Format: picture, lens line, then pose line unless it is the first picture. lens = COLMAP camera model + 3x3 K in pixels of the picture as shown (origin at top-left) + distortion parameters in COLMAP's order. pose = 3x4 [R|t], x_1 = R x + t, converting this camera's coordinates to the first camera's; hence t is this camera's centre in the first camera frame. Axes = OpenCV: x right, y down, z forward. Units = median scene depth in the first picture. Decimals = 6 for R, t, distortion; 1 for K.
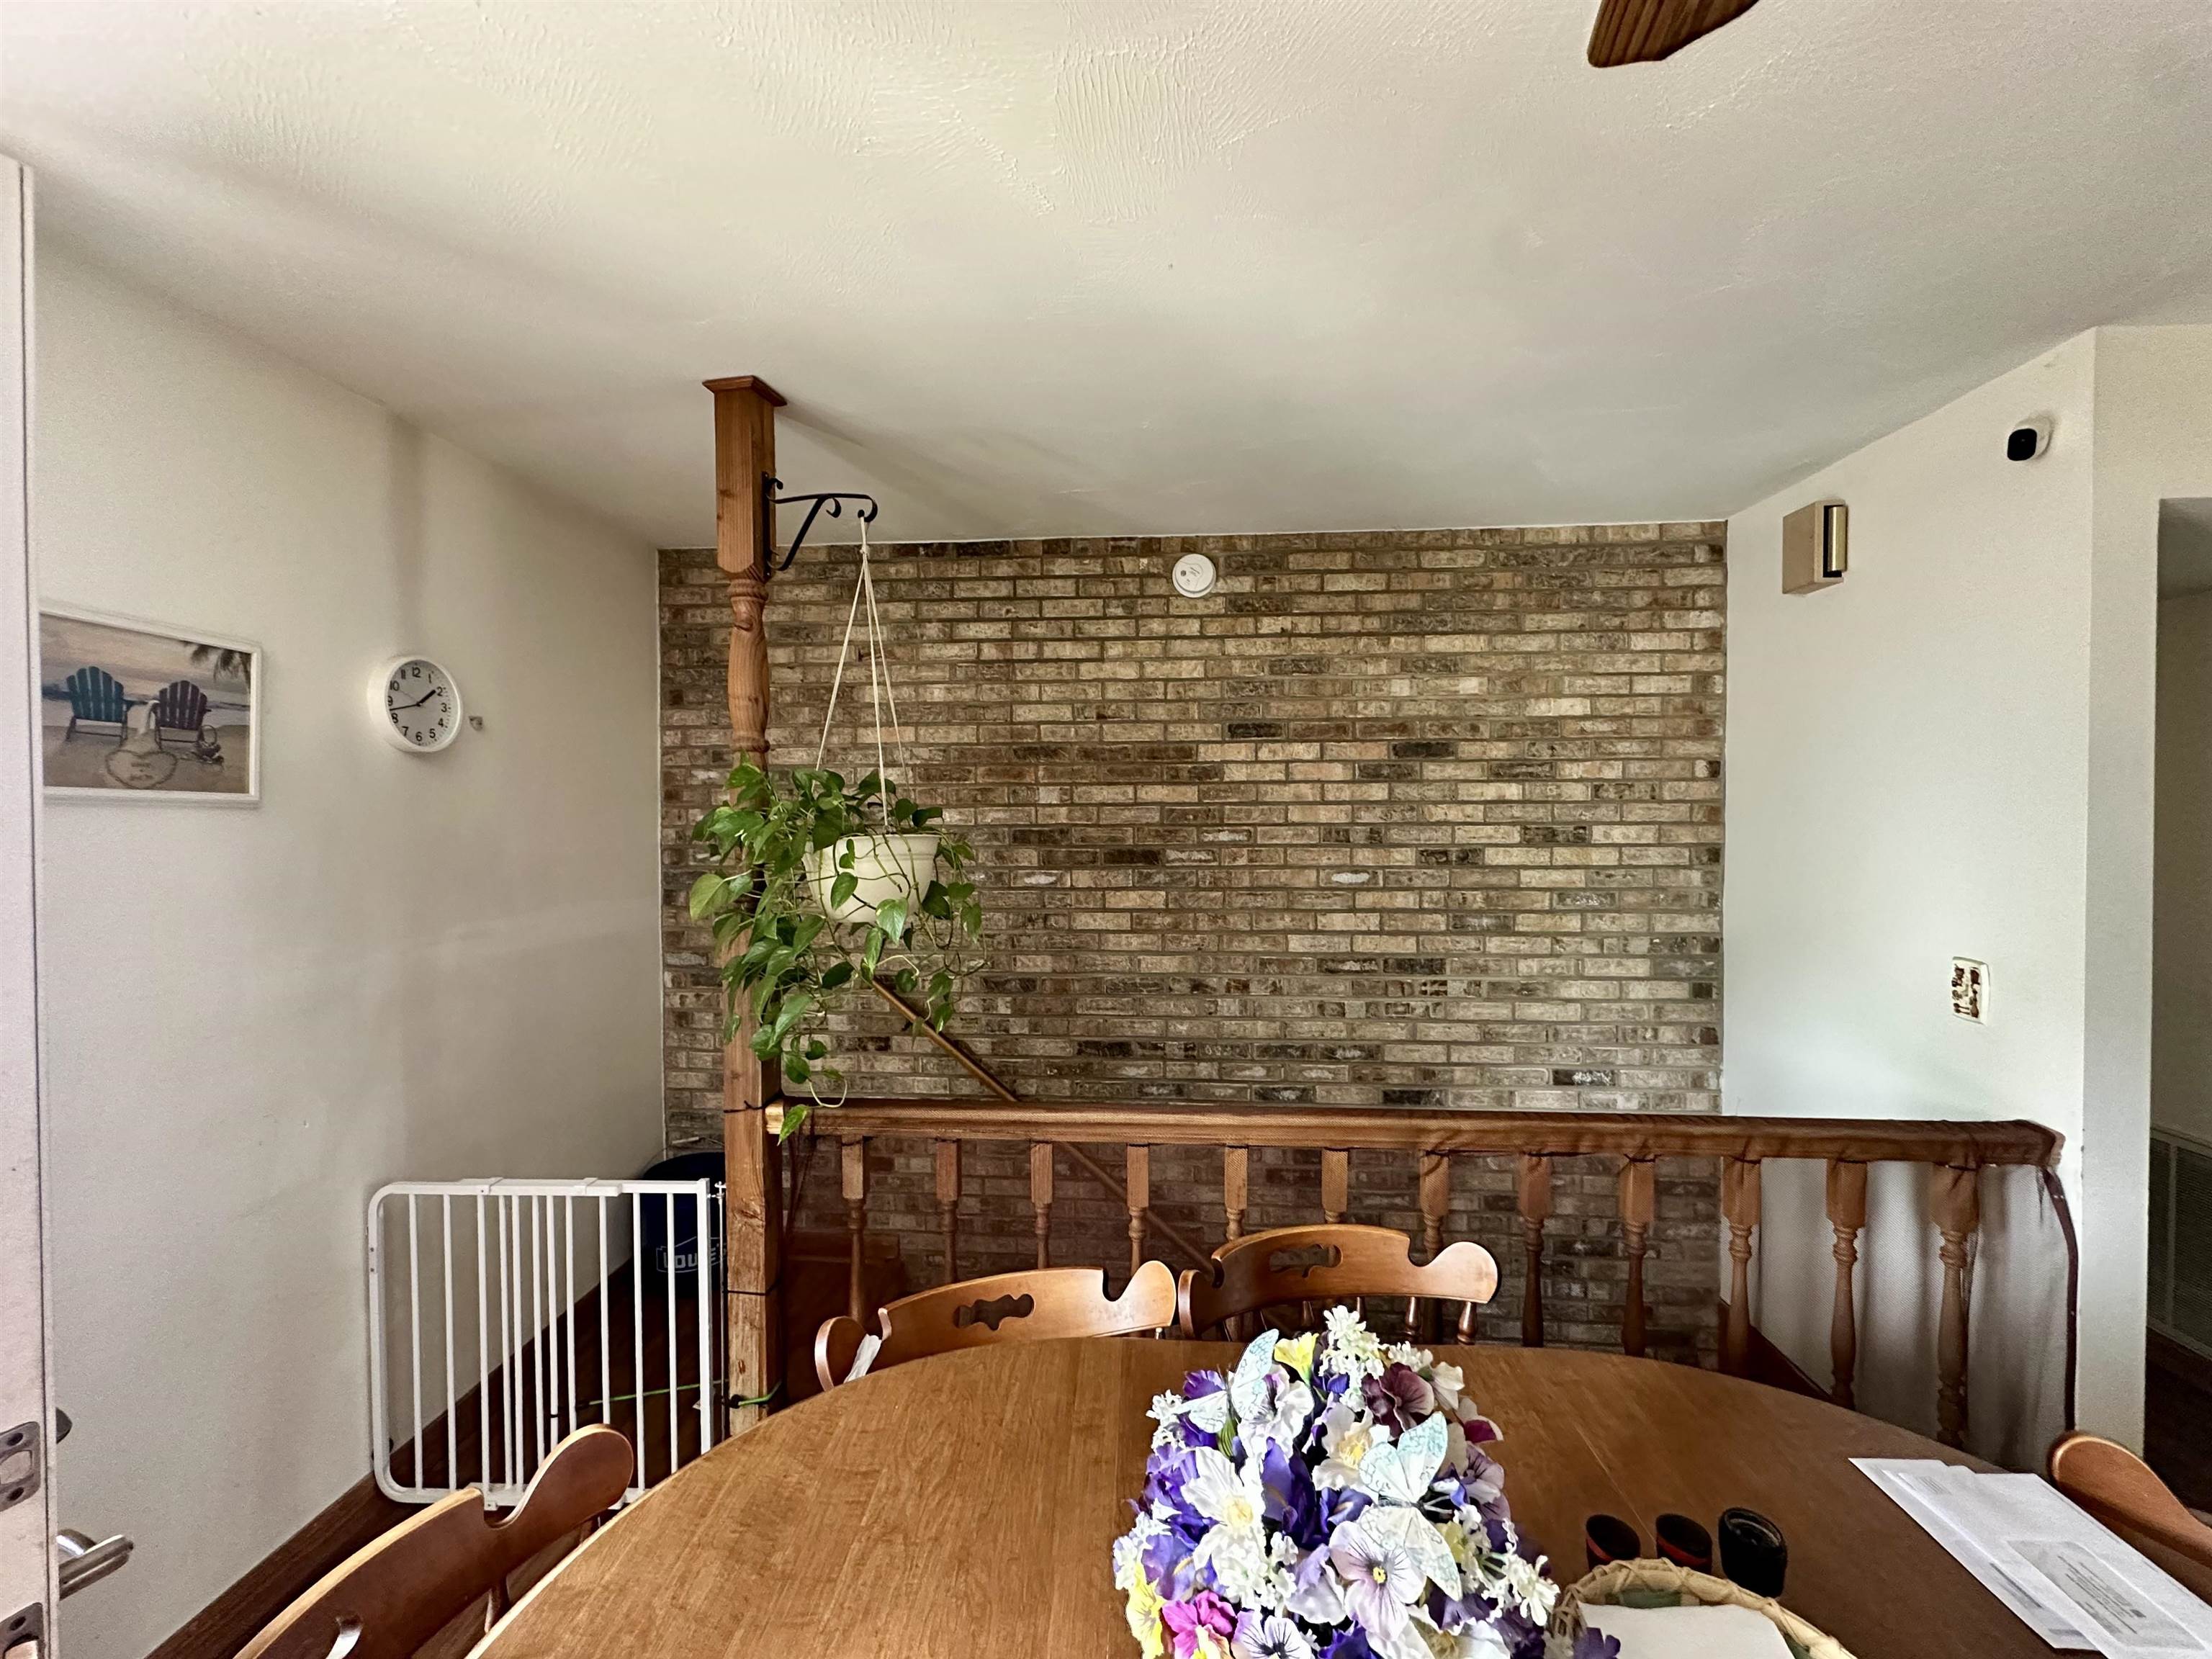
lens RADIAL K [[878.8, 0, 1108.6], [0, 878.8, 828.4], [0, 0, 1]] dist [-0.001473, -0.000370]
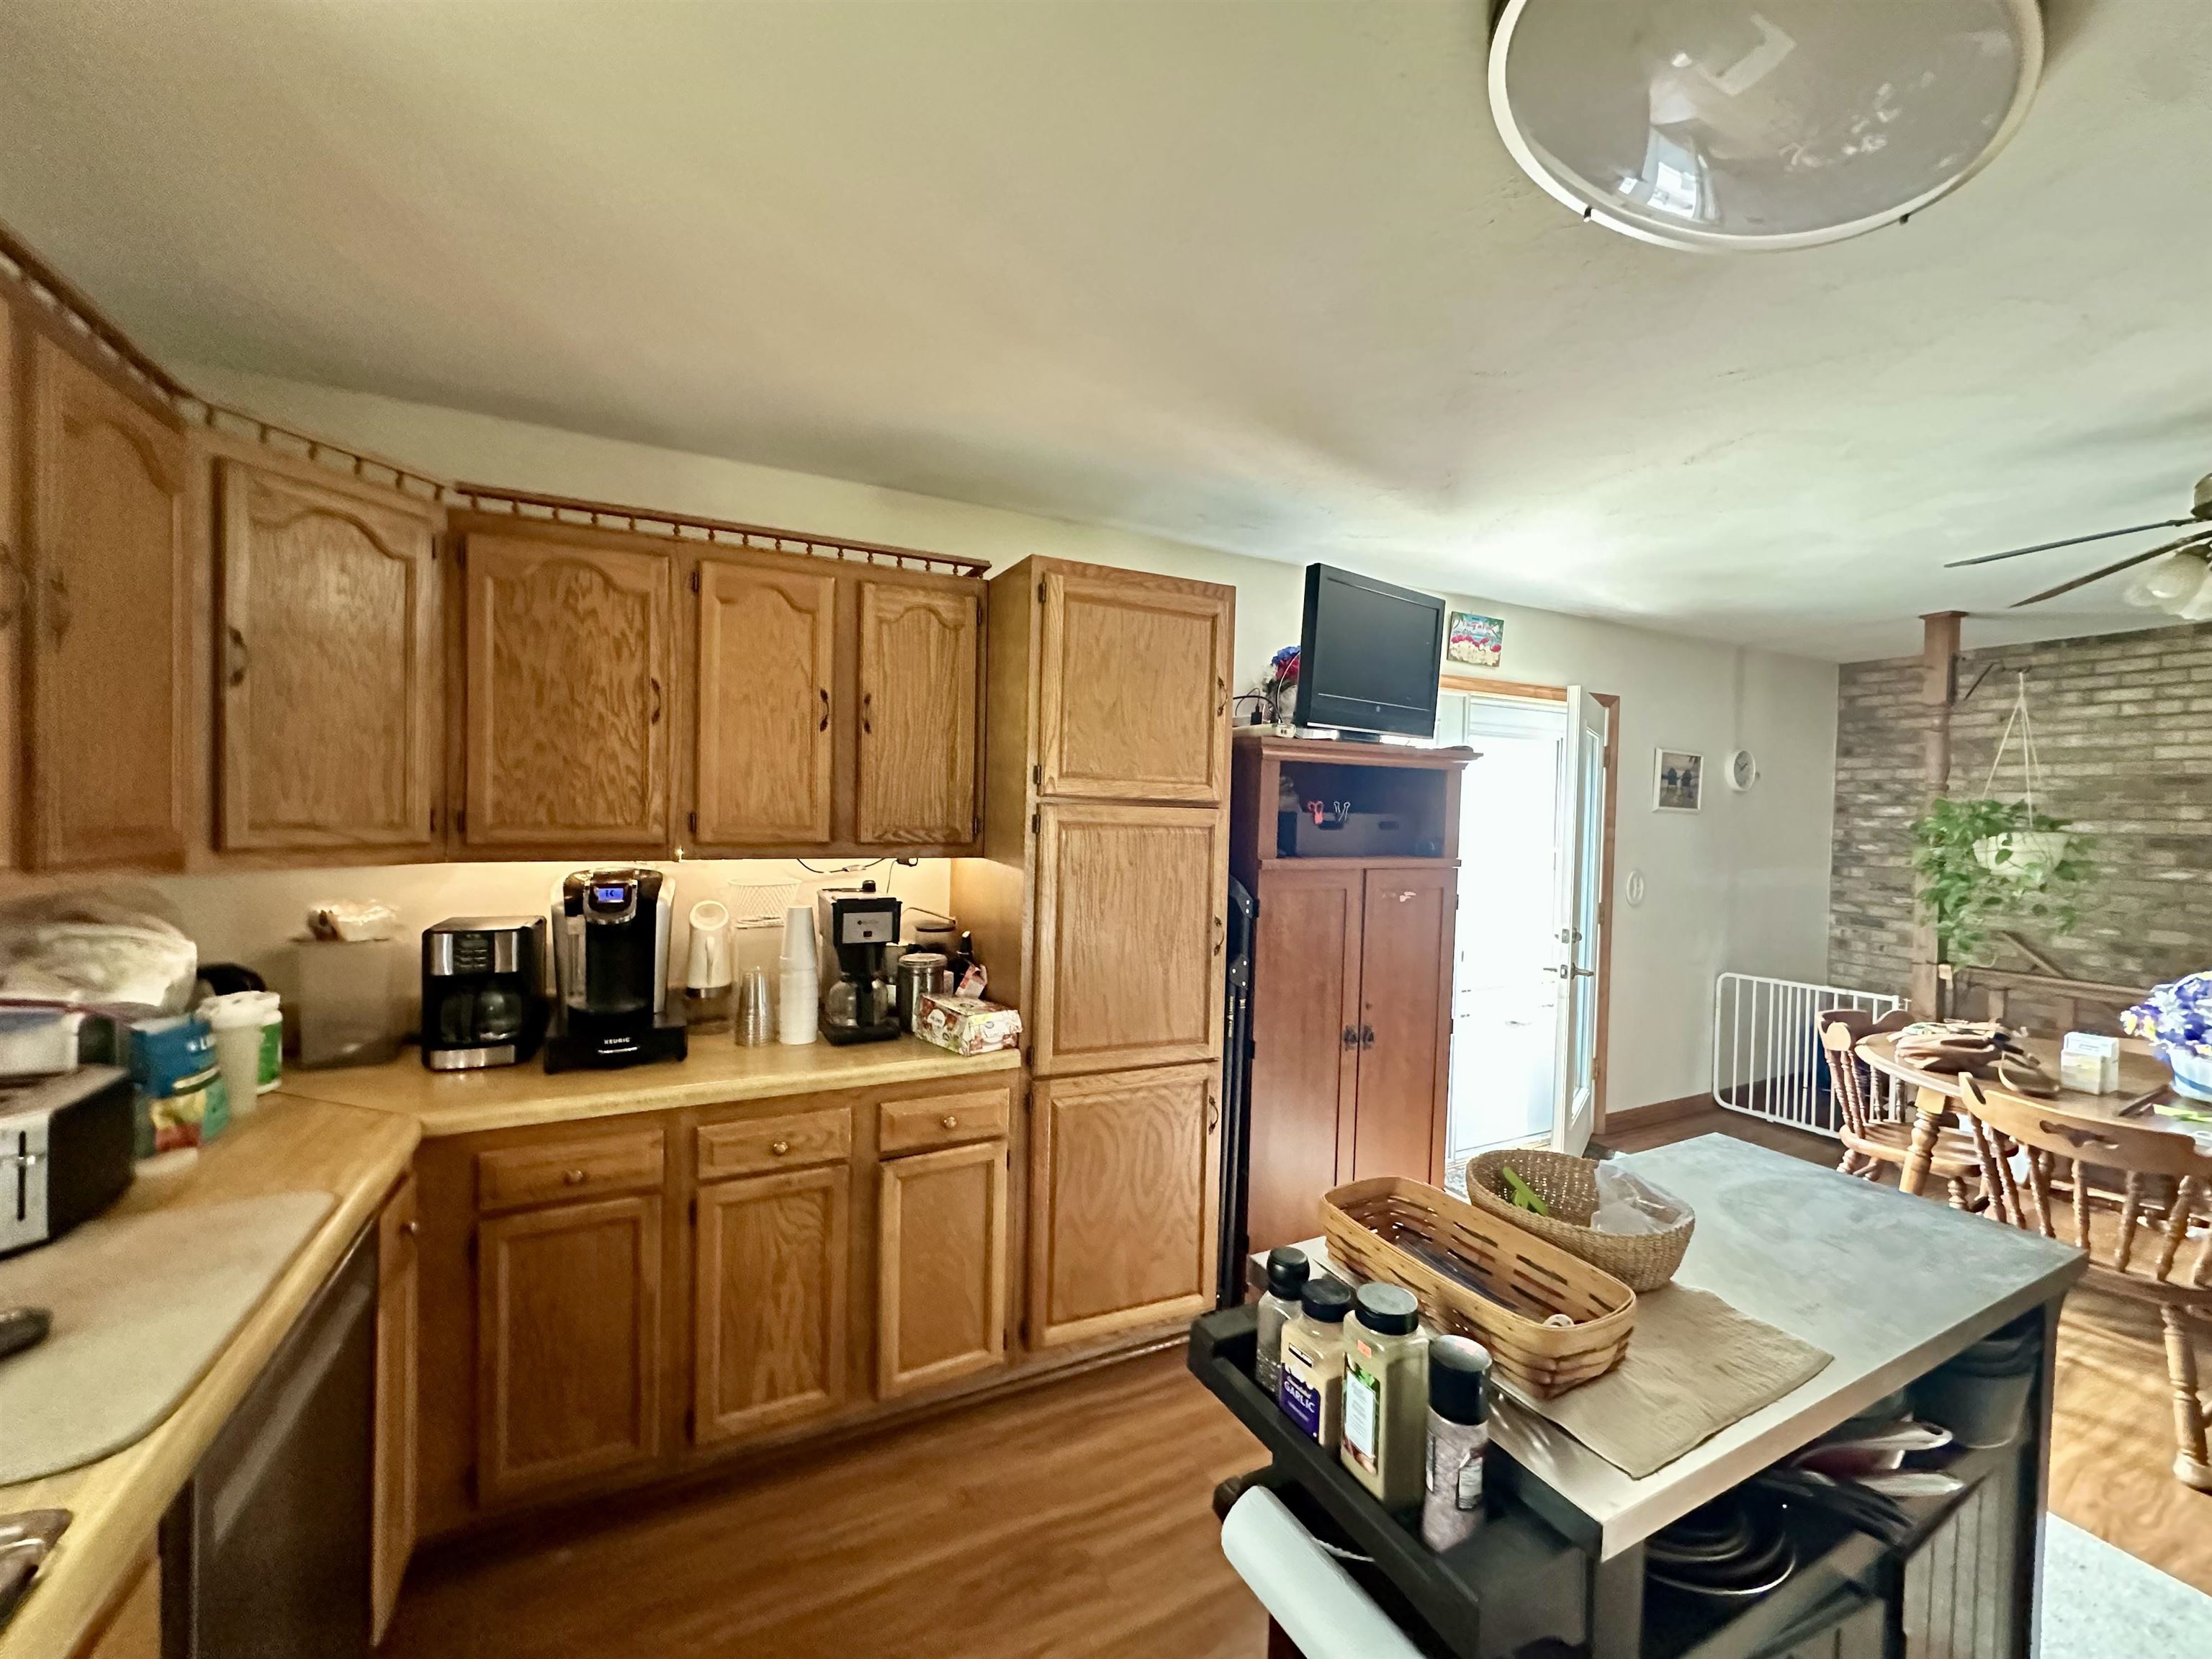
lens RADIAL K [[878.8, 0, 1106.6], [0, 878.8, 828.6], [0, 0, 1]] dist [-0.001473, -0.000370]
pose [[0.515237, 0.030296, -0.856512, 0.225103], [-0.037641, 0.999211, 0.012700, 0.031421], [0.856221, 0.025697, 0.515971, -1.105812]]
